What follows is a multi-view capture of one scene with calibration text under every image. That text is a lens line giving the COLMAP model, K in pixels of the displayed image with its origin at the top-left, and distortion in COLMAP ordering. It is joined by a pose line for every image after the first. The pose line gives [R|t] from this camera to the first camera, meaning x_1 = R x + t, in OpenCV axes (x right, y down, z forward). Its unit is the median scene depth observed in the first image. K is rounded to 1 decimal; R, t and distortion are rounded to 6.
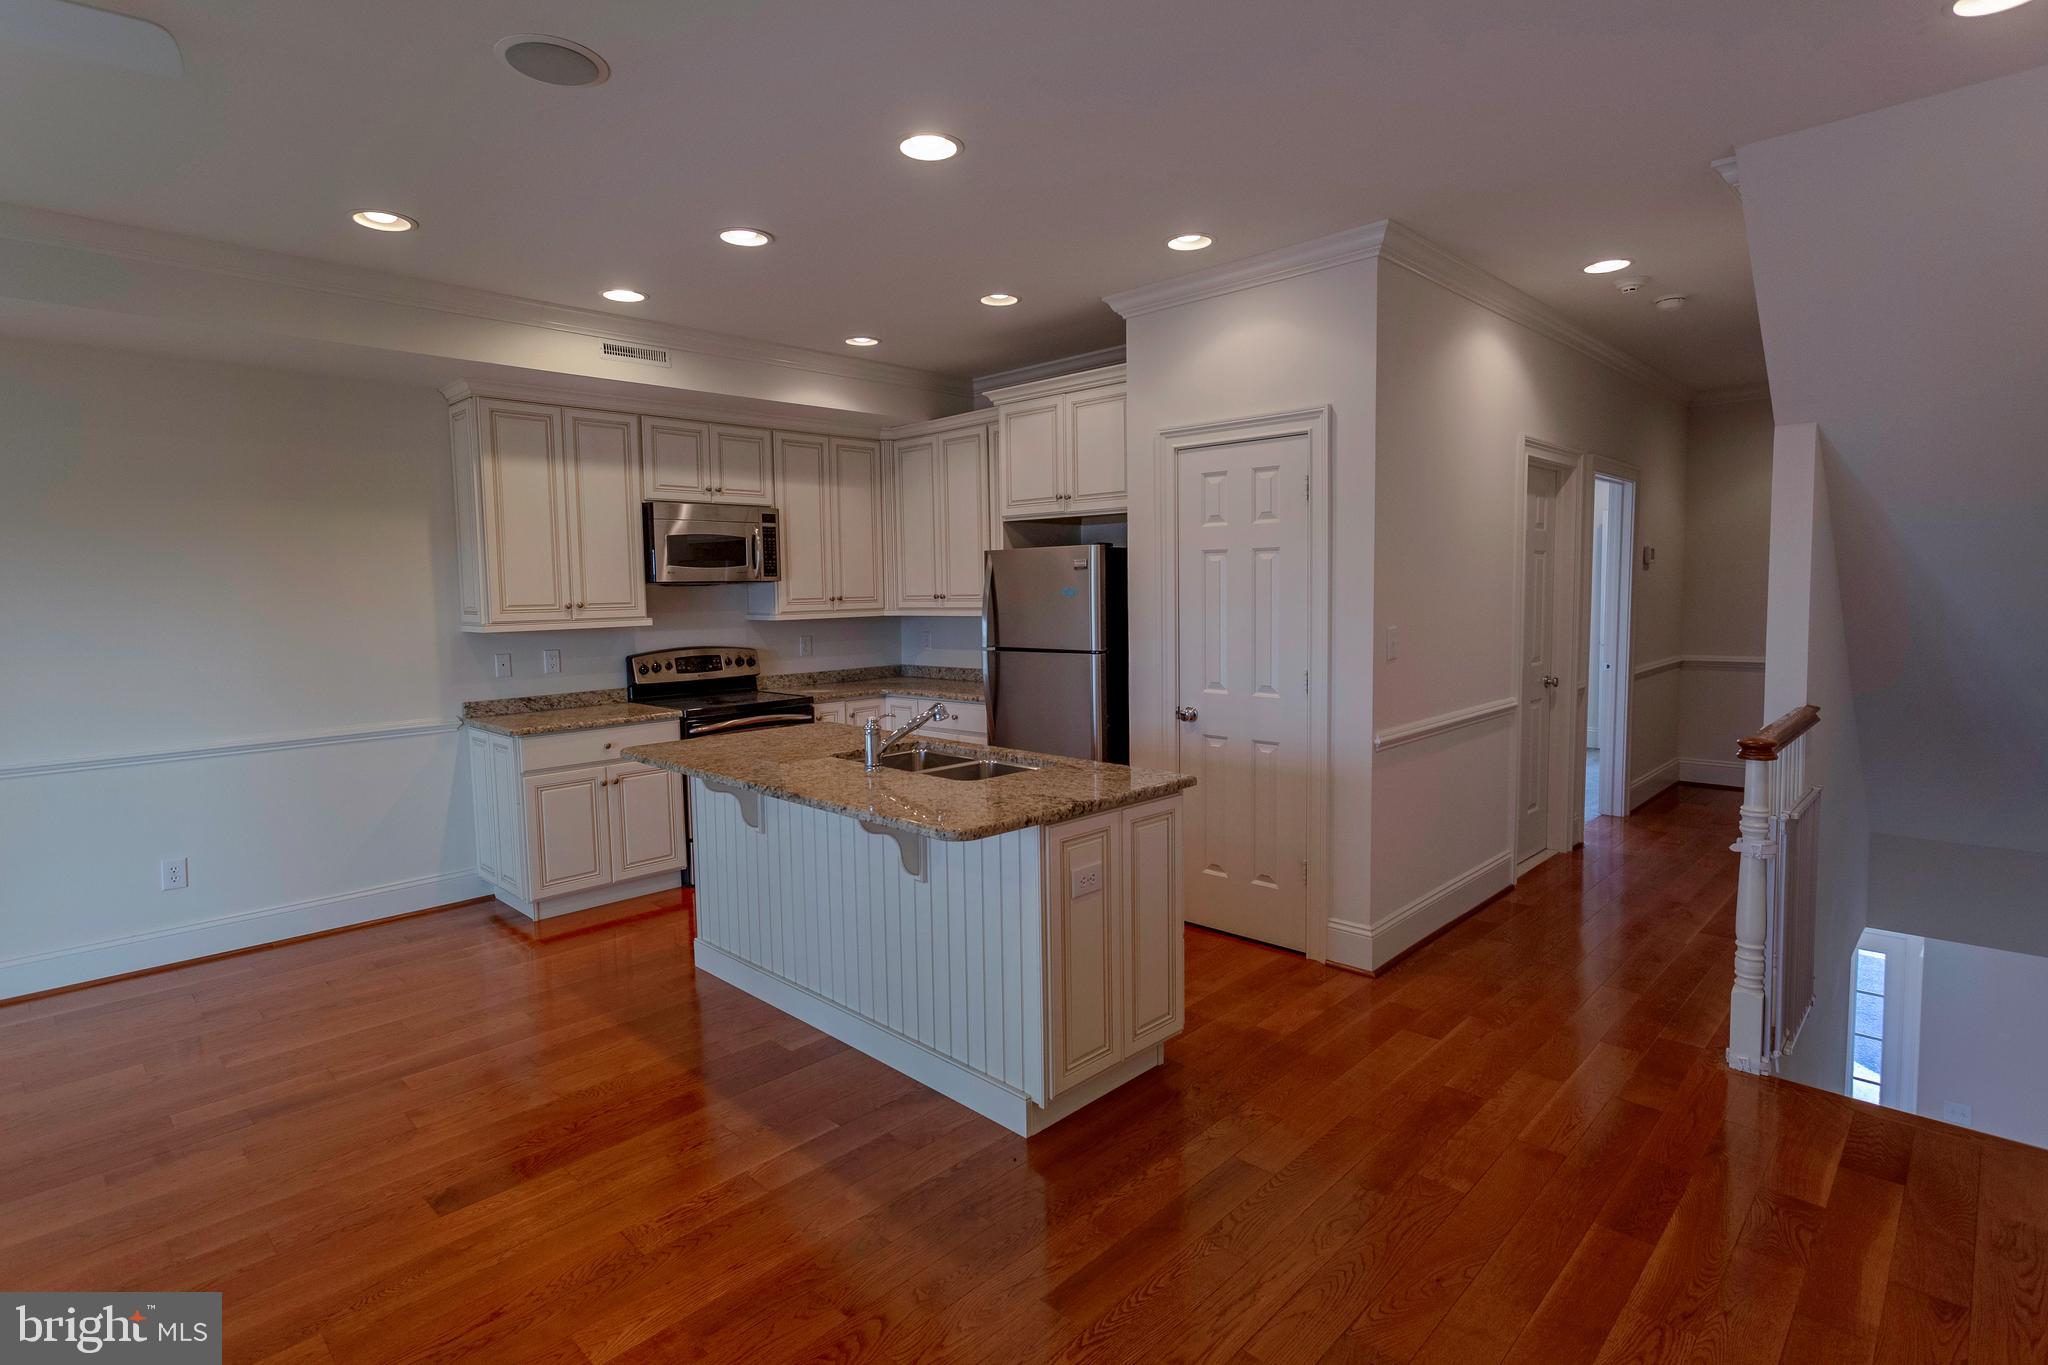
lens RADIAL K [[1011.7, 0, 1018.2], [0, 1011.7, 663.6], [0, 0, 1]] dist [0.001264, 0.000097]
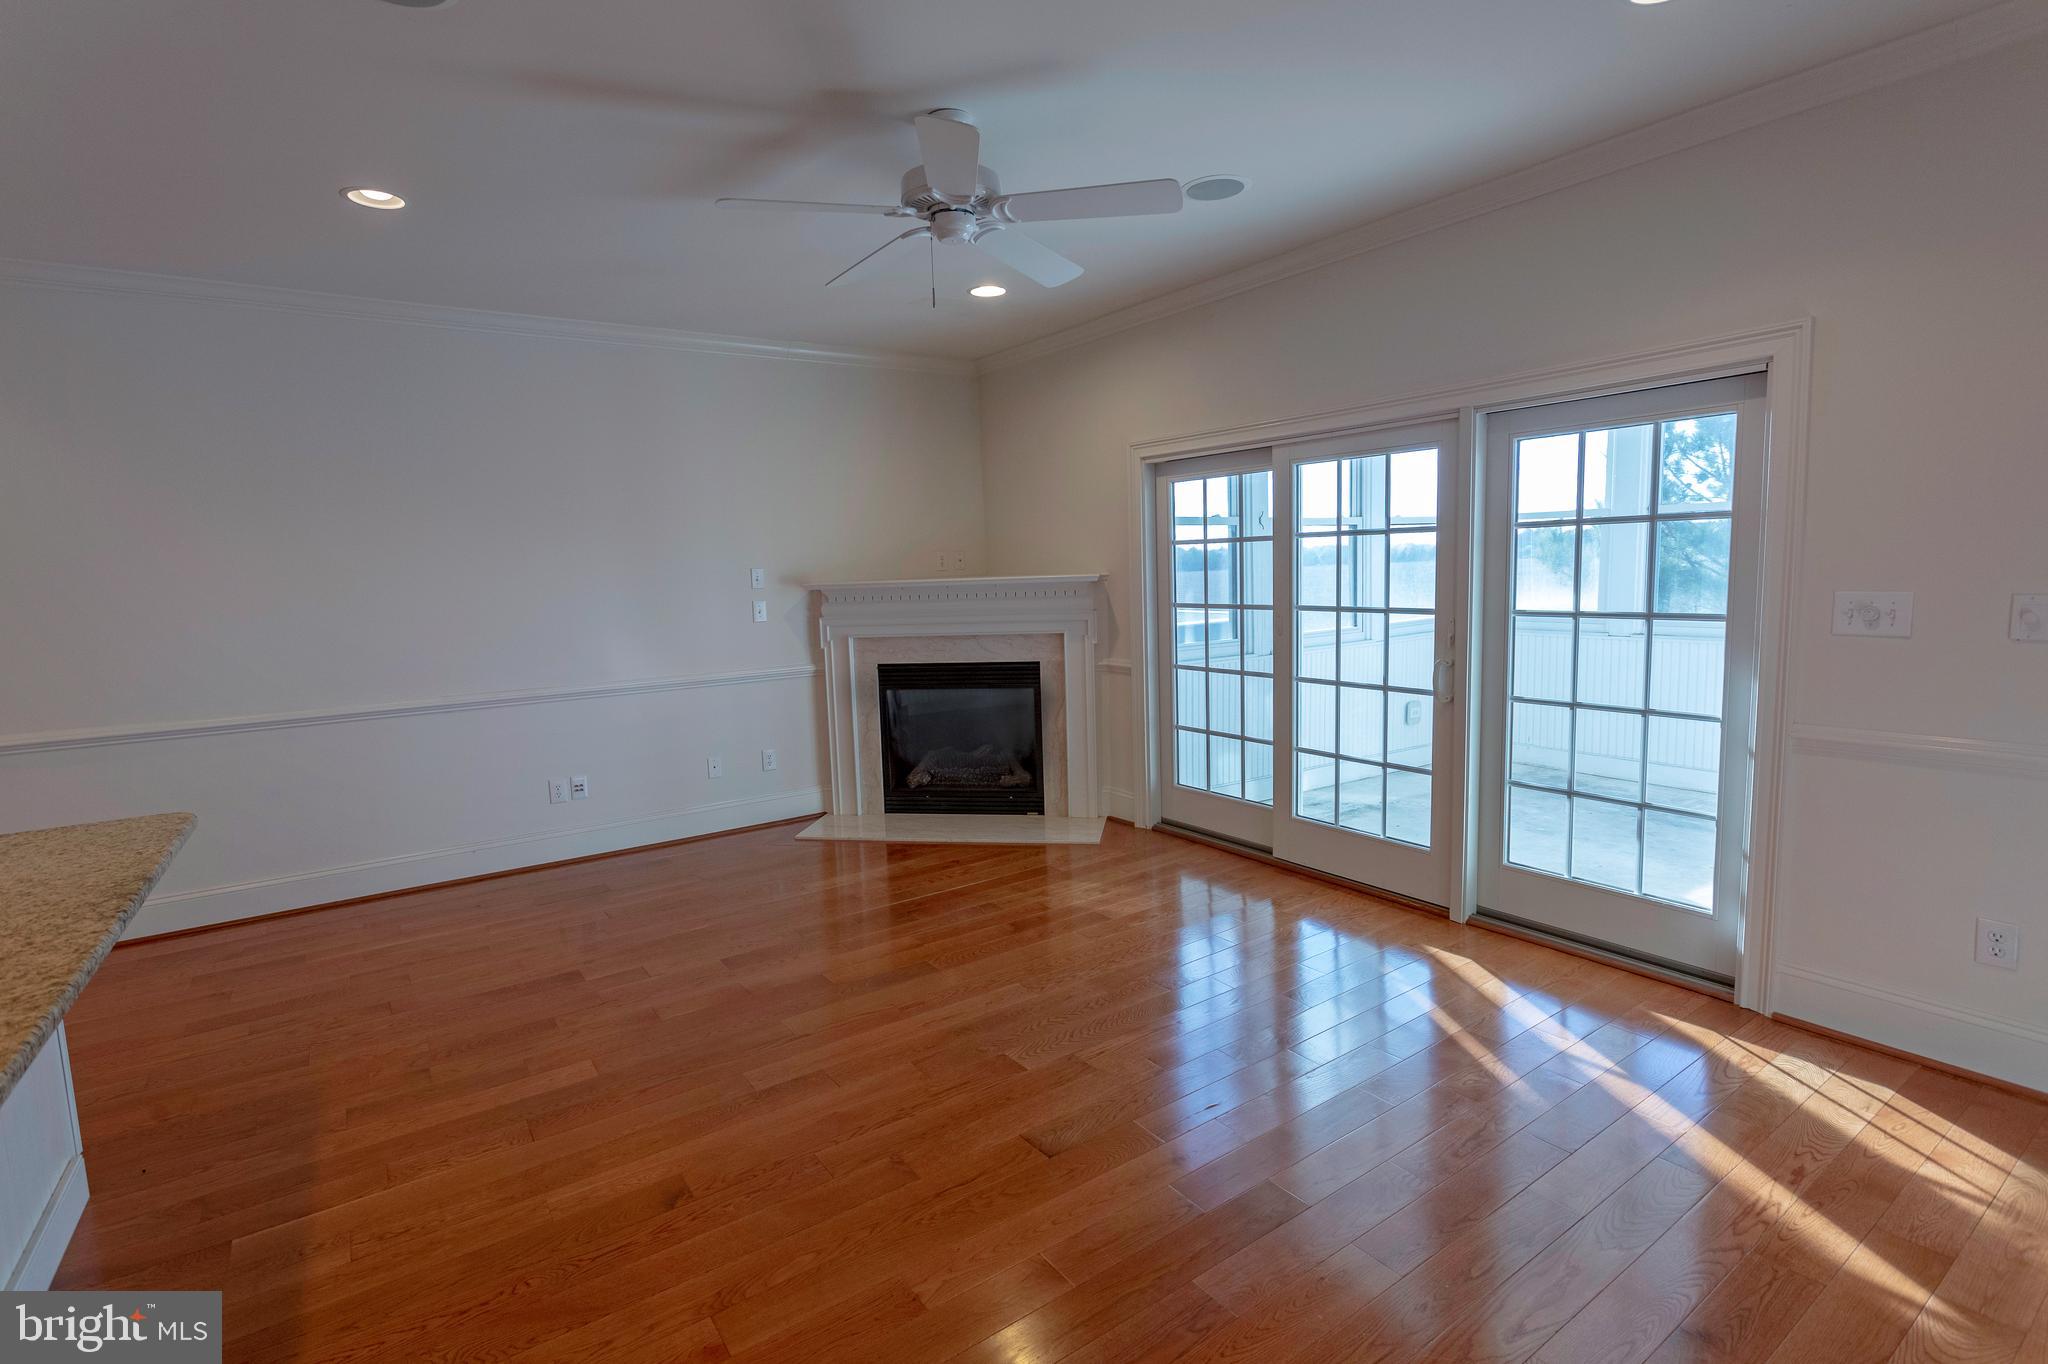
lens RADIAL K [[998.8, 0, 1024.0], [0, 998.8, 682.0], [0, 0, 1]] dist [0.005819, 0.001568]
pose [[-0.981435, 0.029357, 0.189533, -0.533667], [0.066399, 0.979113, 0.192170, -0.053684], [-0.179932, 0.201187, -0.962885, 0.866069]]
